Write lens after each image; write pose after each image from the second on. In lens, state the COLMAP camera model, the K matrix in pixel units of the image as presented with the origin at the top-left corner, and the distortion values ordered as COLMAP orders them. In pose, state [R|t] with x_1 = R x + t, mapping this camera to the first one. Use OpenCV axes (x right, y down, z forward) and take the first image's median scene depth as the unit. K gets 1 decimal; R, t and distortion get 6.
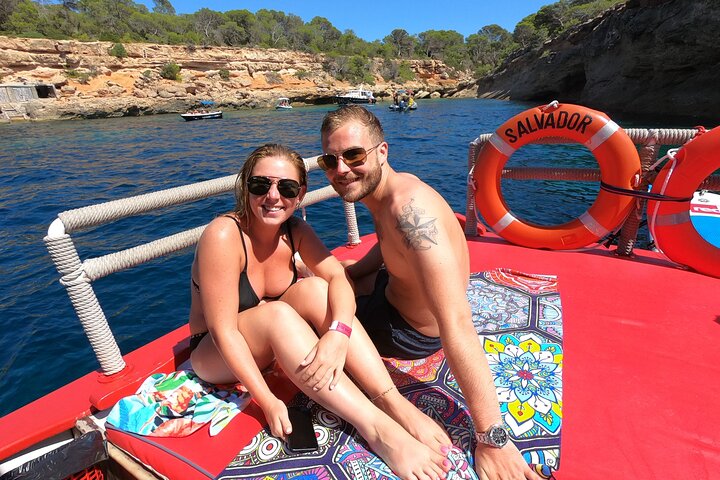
lens RADIAL K [[357.6, 0, 361.1], [0, 357.6, 240.6], [0, 0, 1]] dist [0.004210, 0.000457]
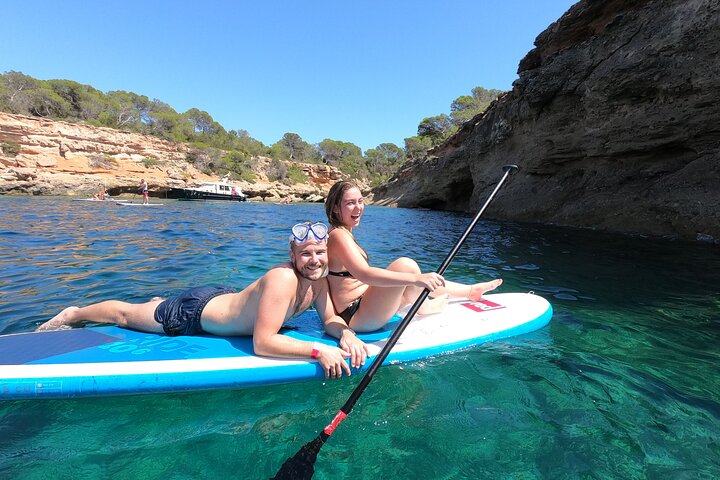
lens RADIAL K [[357.6, 0, 360.1], [0, 357.6, 241.9], [0, 0, 1]] dist [0.004210, 0.000457]
pose [[0.974799, 0.040845, 0.219314, 0.119953], [0.020148, 0.962960, -0.268891, -0.069131], [-0.222174, 0.266534, 0.937869, 0.194800]]
